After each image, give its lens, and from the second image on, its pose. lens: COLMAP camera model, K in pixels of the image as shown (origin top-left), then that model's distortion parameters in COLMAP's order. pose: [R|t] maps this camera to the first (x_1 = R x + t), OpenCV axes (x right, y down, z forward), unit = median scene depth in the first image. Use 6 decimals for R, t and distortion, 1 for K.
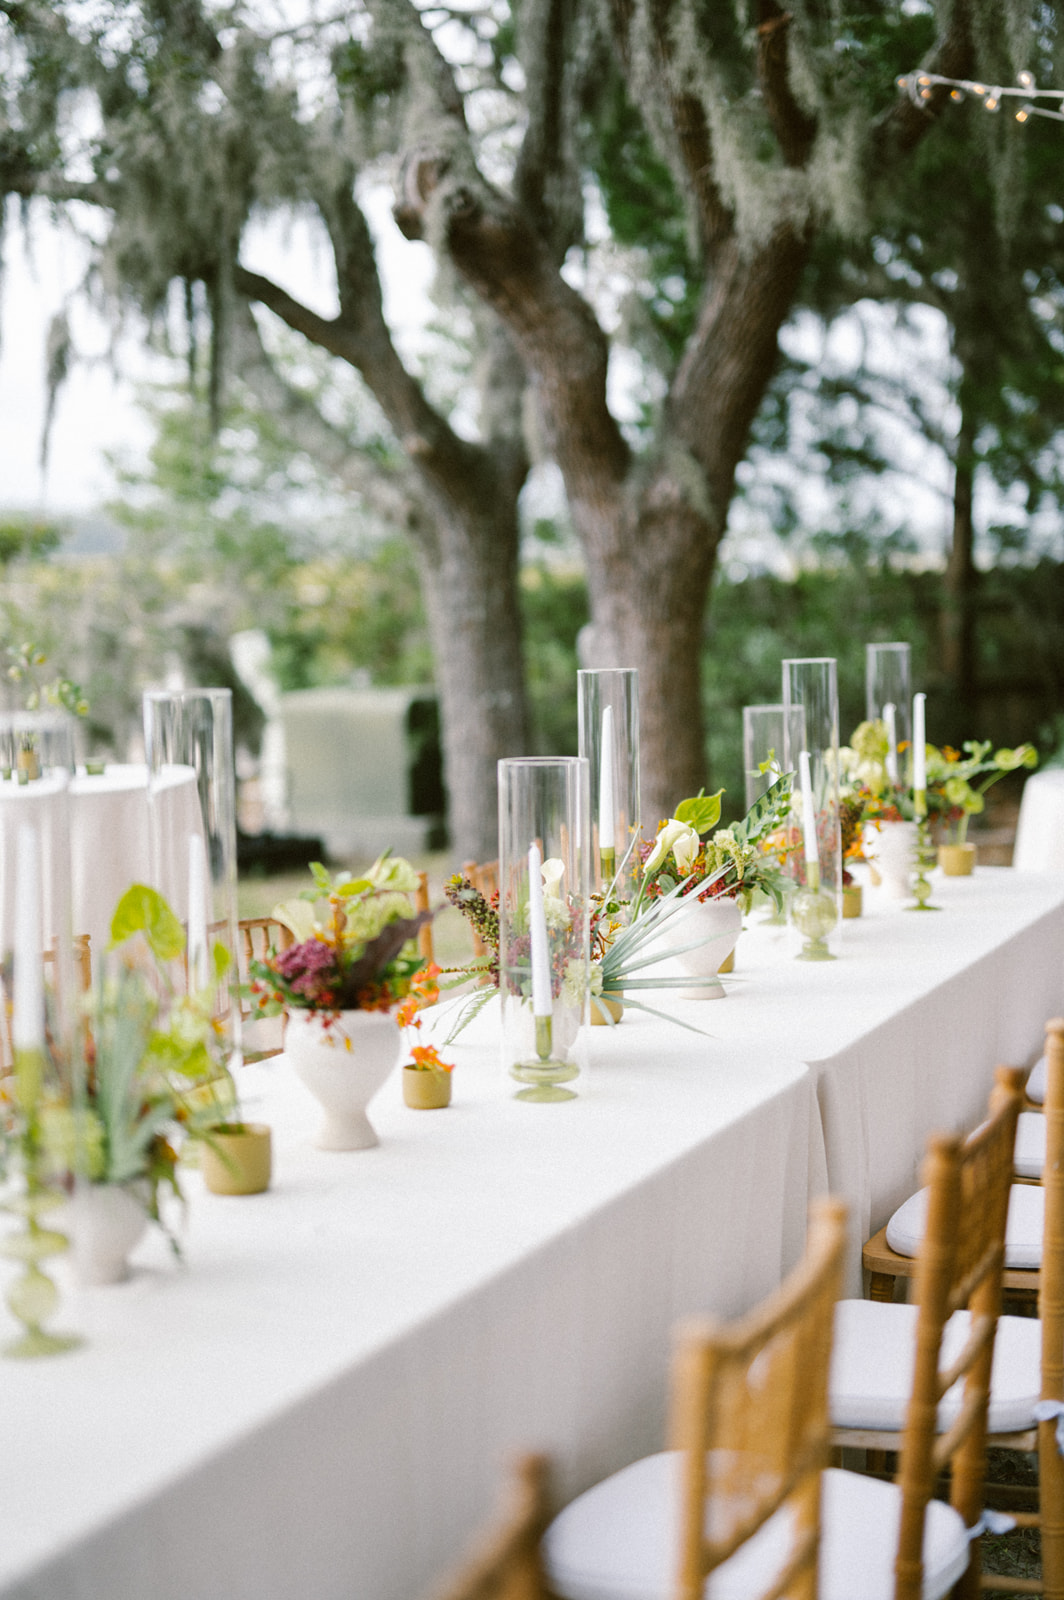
lens RADIAL K [[2319.6, 0, 534.7], [0, 2319.6, 800.9], [0, 0, 1]] dist [0.024389, 0.000000]
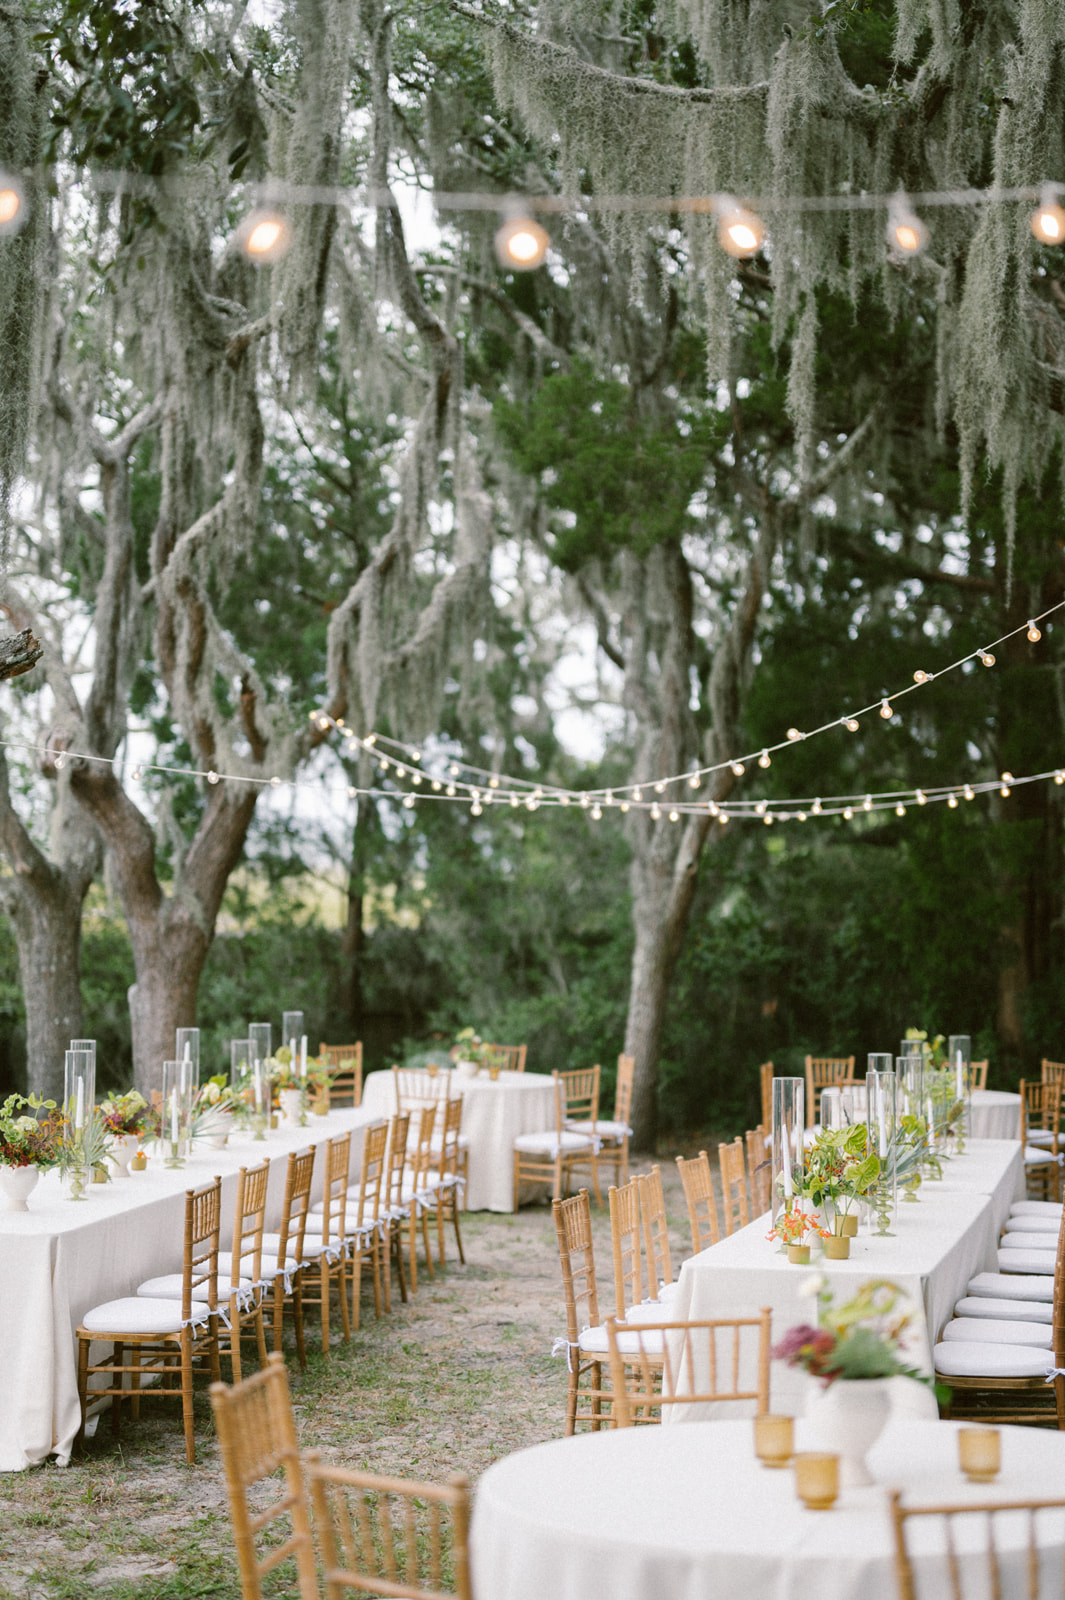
lens RADIAL K [[2319.6, 0, 534.7], [0, 2319.6, 801.9], [0, 0, 1]] dist [0.024389, 0.000000]
pose [[0.970299, 0.045939, 0.237508, -0.132473], [-0.015118, 0.991399, -0.129996, 0.016063], [-0.241437, 0.122544, 0.962648, -1.003691]]
